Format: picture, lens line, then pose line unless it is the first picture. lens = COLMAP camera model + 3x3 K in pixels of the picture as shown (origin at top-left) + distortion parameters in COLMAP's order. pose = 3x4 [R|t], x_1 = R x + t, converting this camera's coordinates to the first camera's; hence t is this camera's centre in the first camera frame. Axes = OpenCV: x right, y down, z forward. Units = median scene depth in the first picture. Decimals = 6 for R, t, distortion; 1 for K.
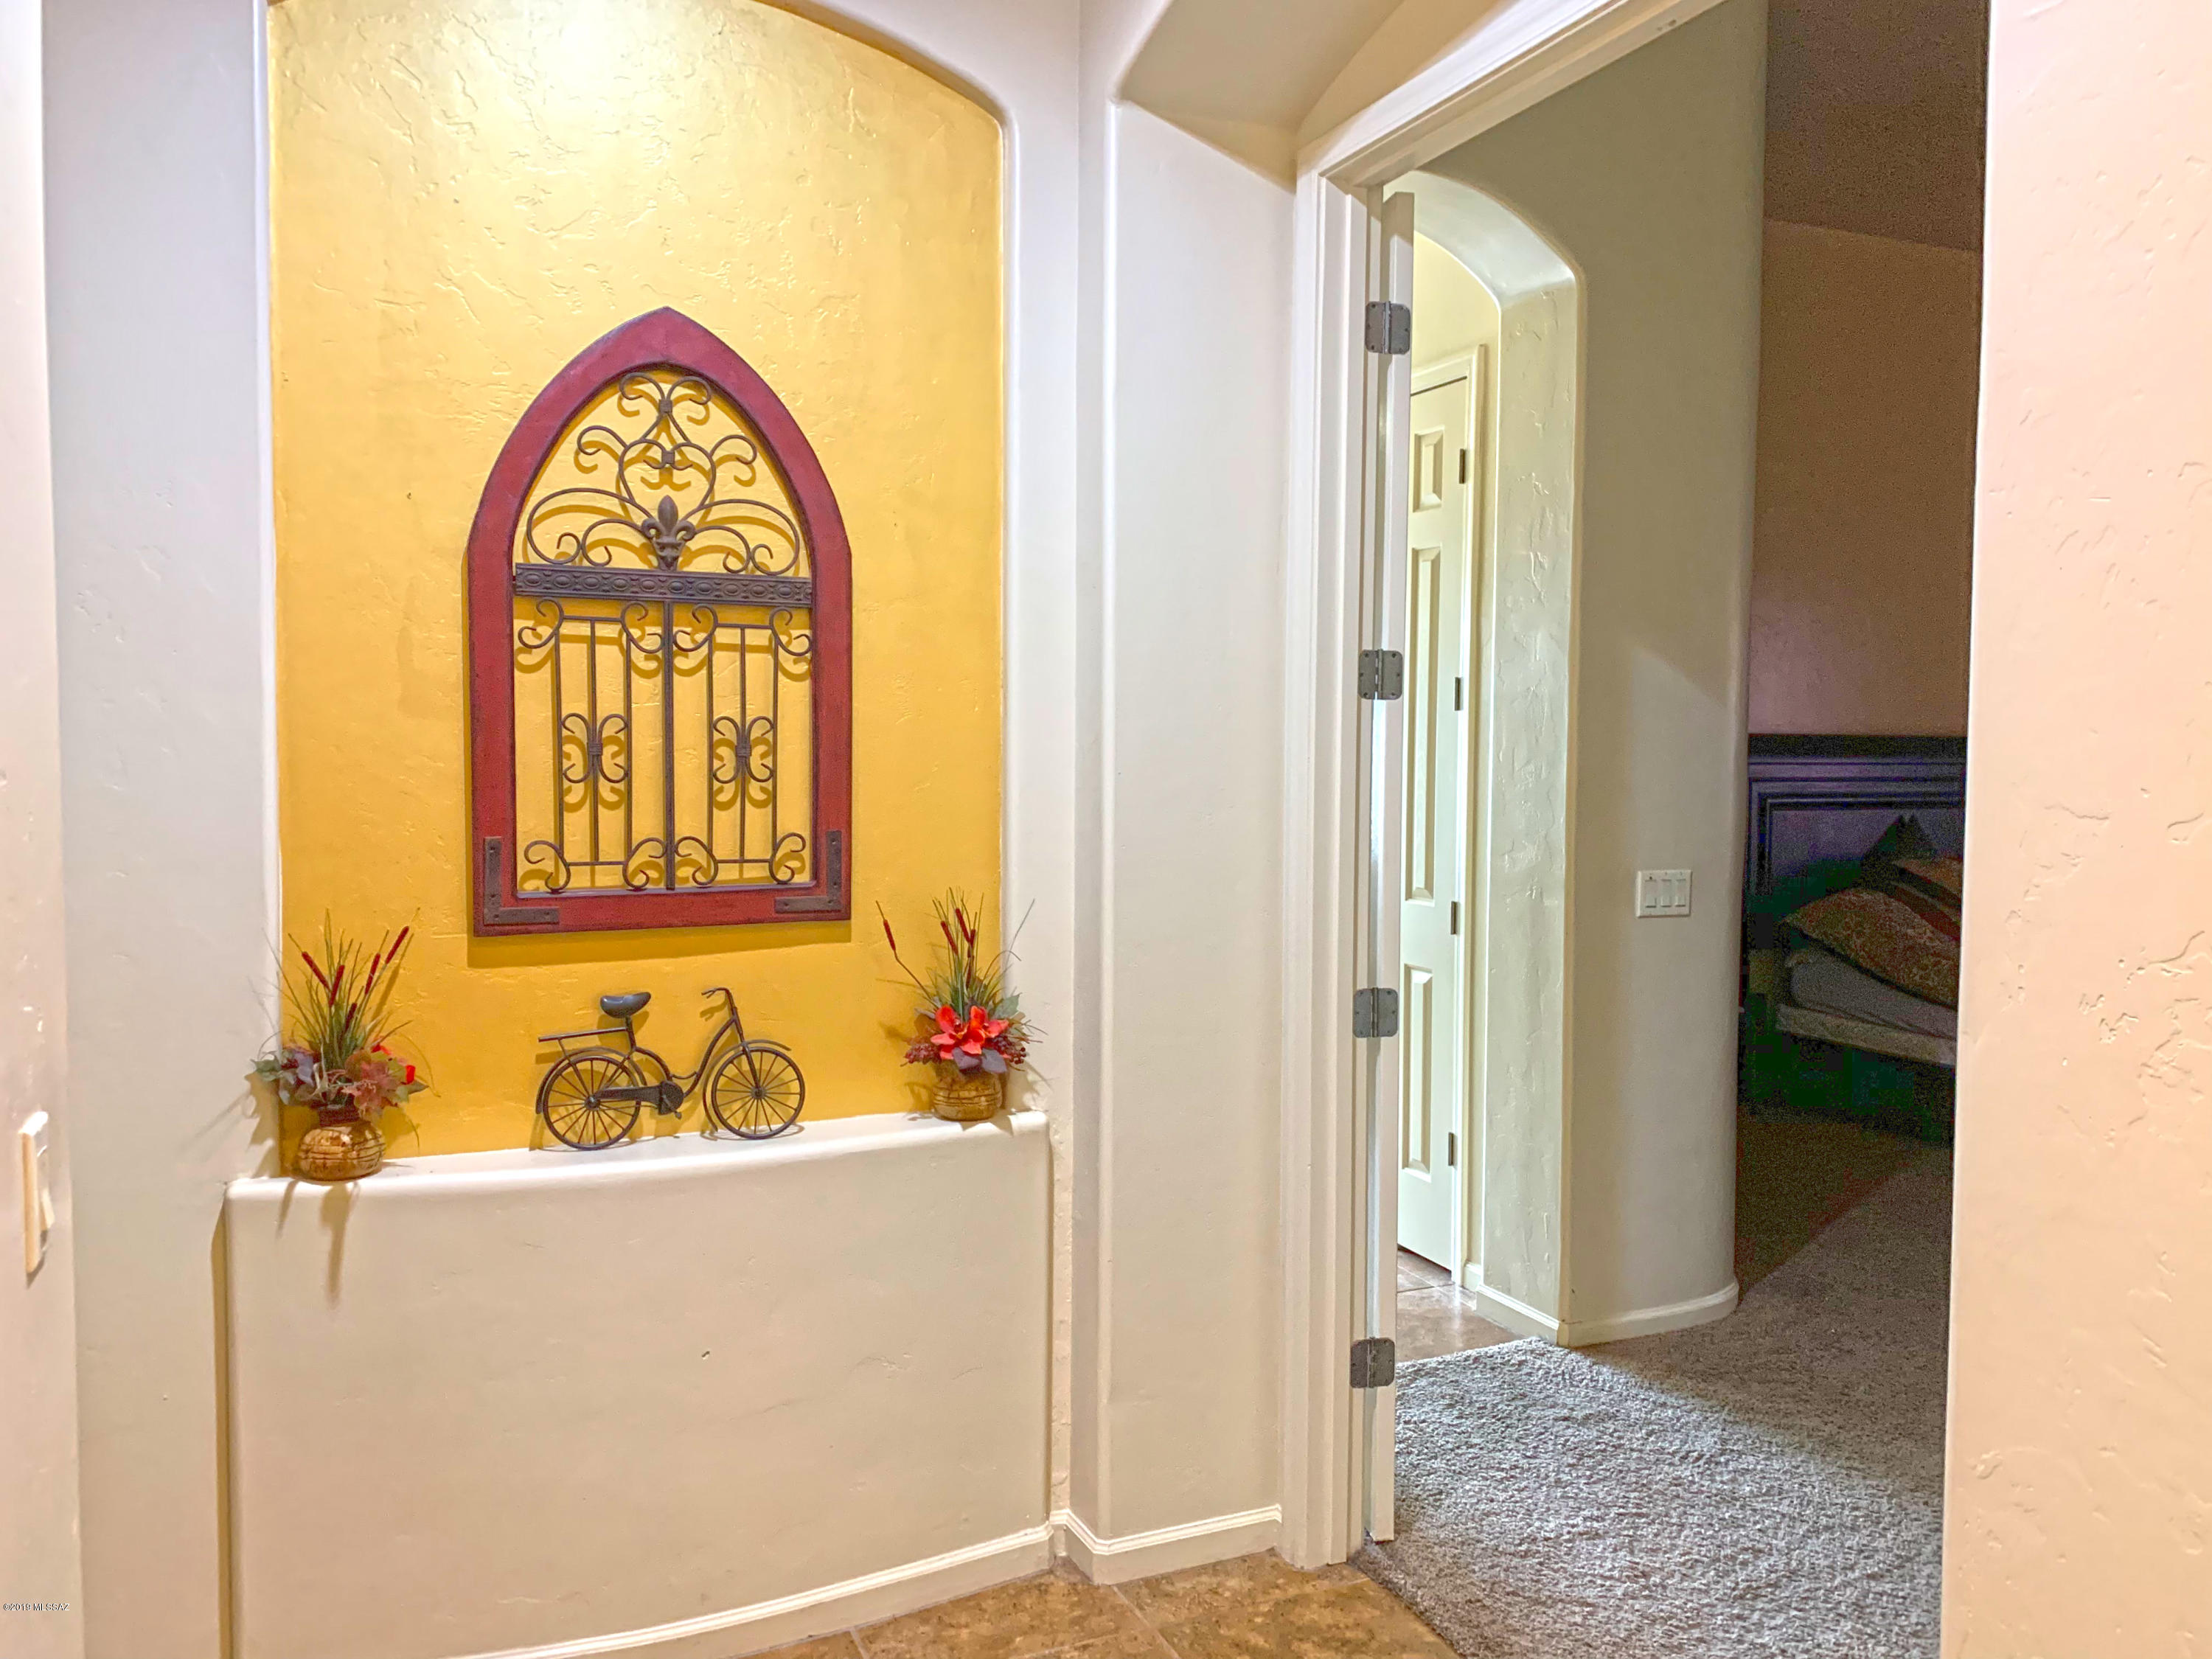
lens RADIAL K [[1687.2, 0, 1123.1], [0, 1687.2, 807.3], [0, 0, 1]] dist [0.027065, -0.023767]
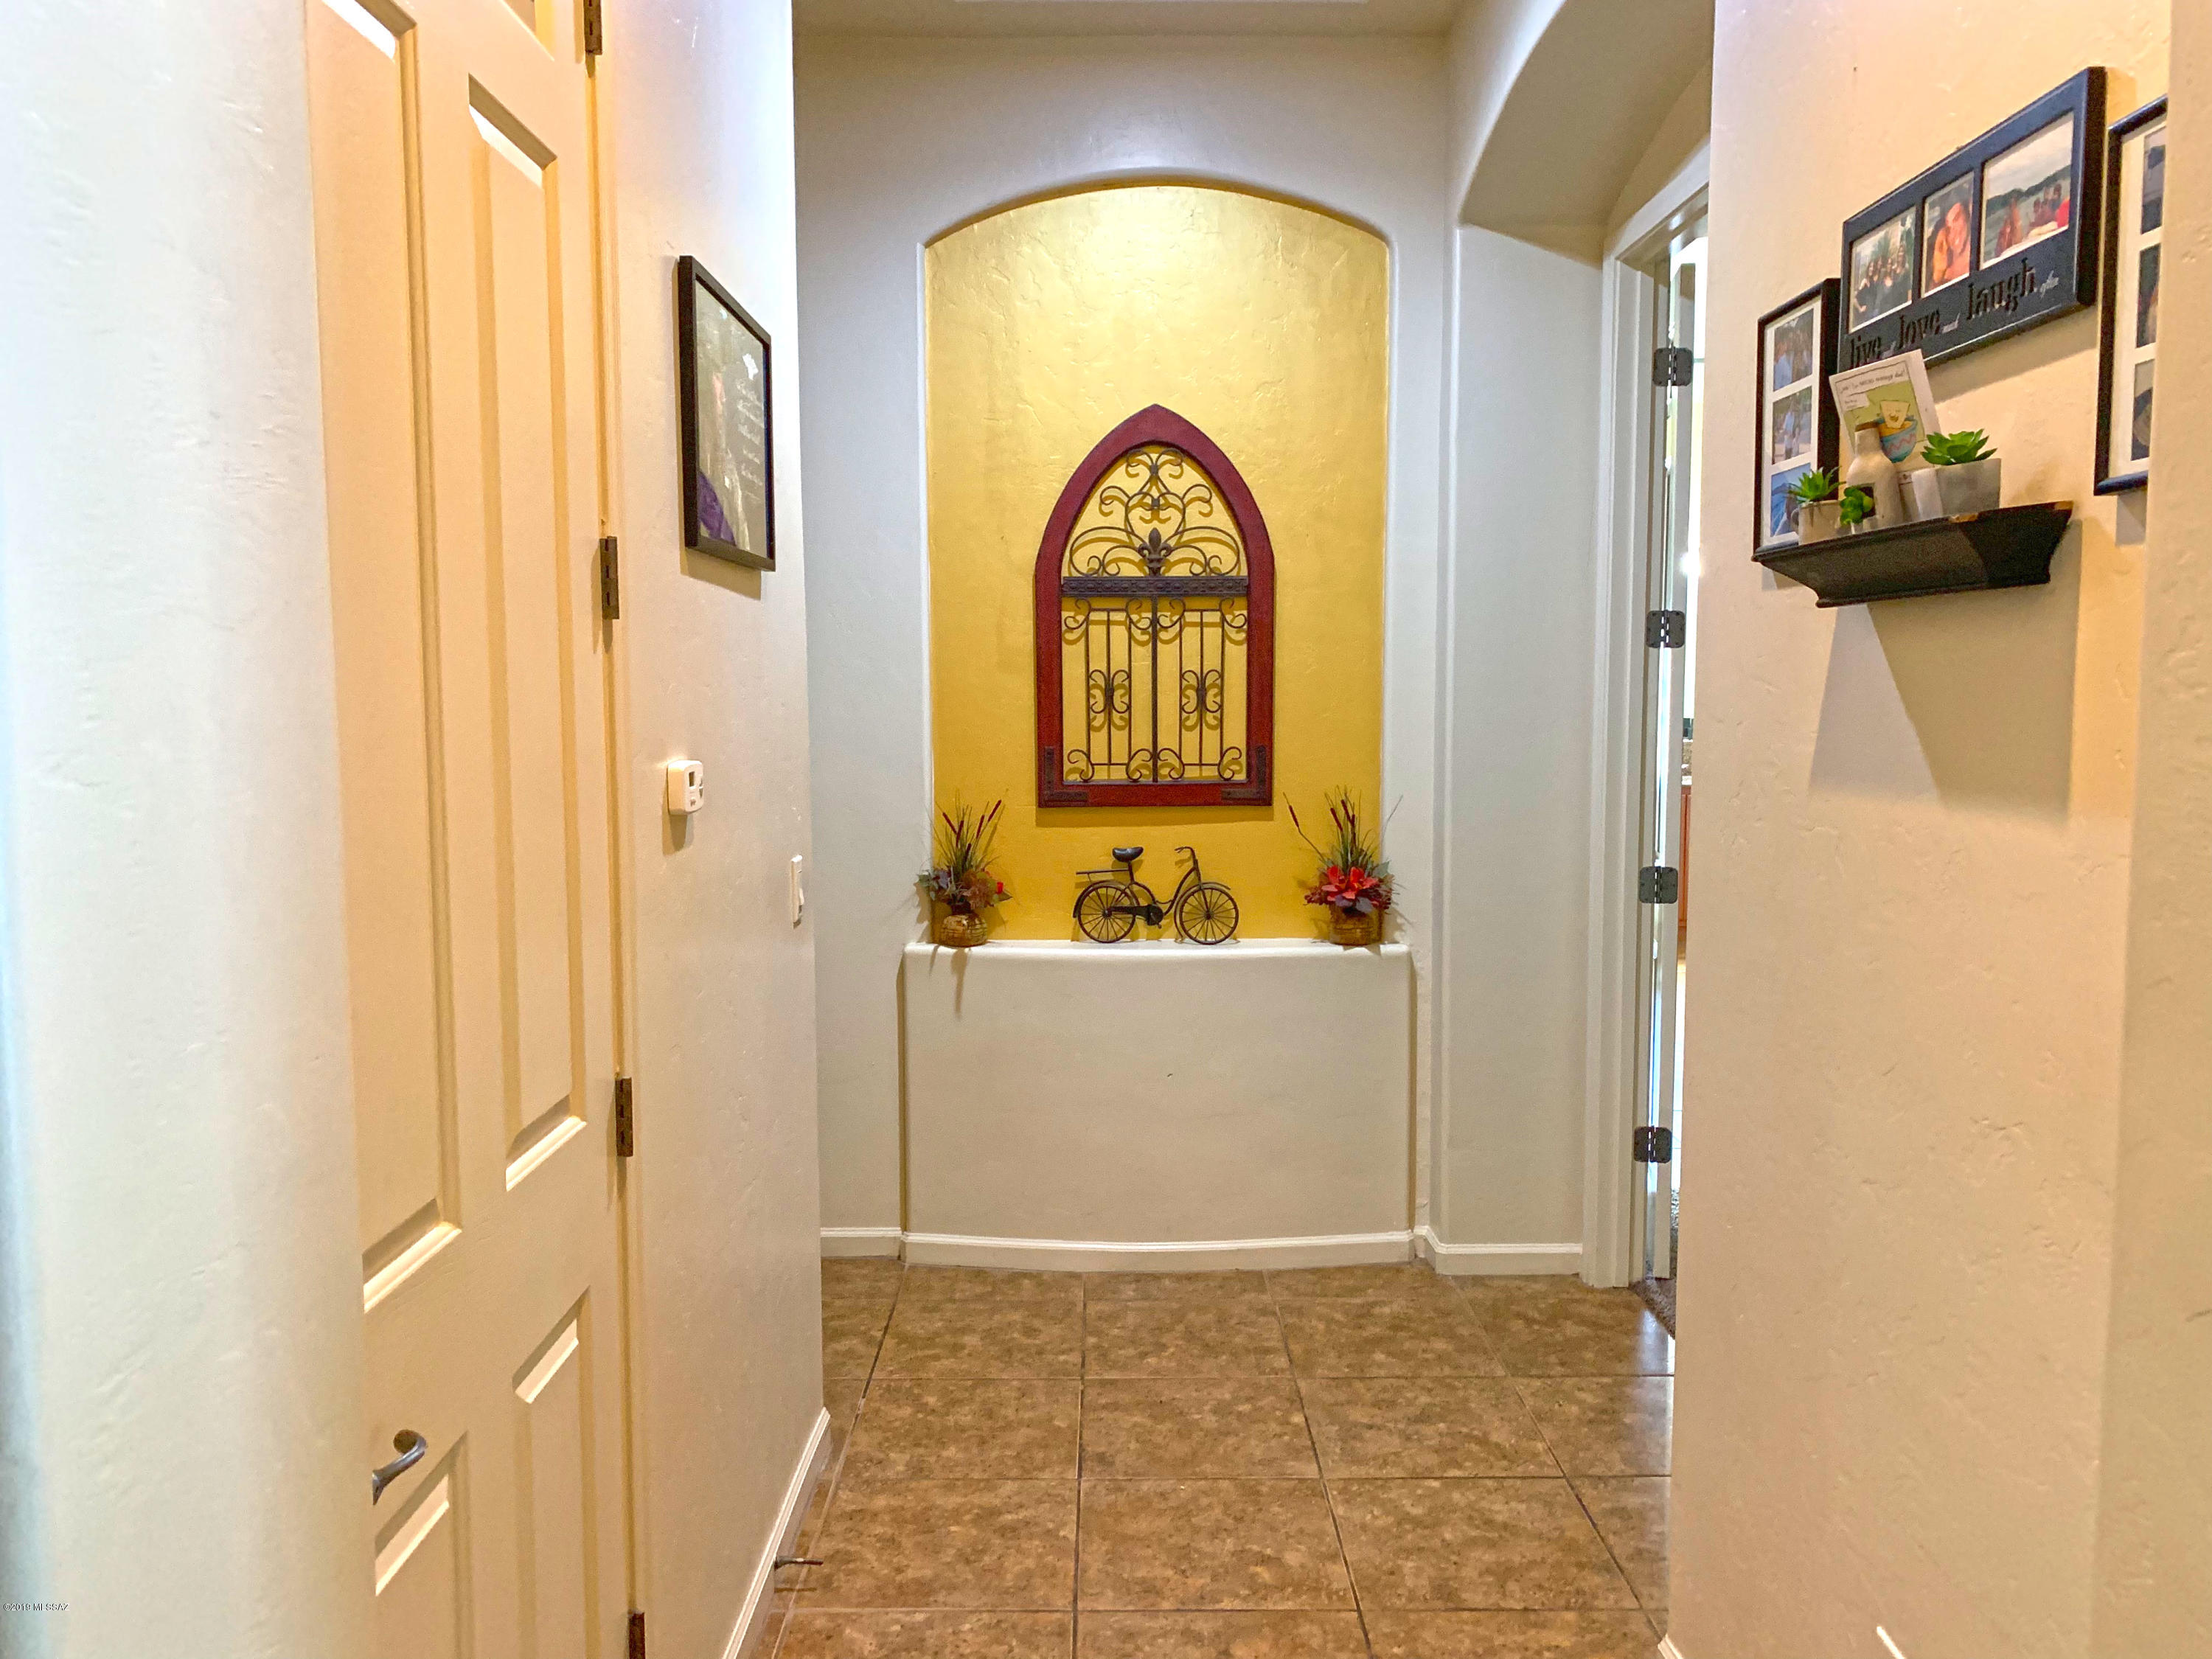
lens RADIAL K [[1687.2, 0, 1109.4], [0, 1687.2, 836.0], [0, 0, 1]] dist [0.027065, -0.023767]
pose [[0.909186, 0.026414, -0.415551, 0.337932], [-0.007038, 0.998818, 0.048092, 0.023598], [0.416330, -0.040800, 0.908298, -0.427222]]
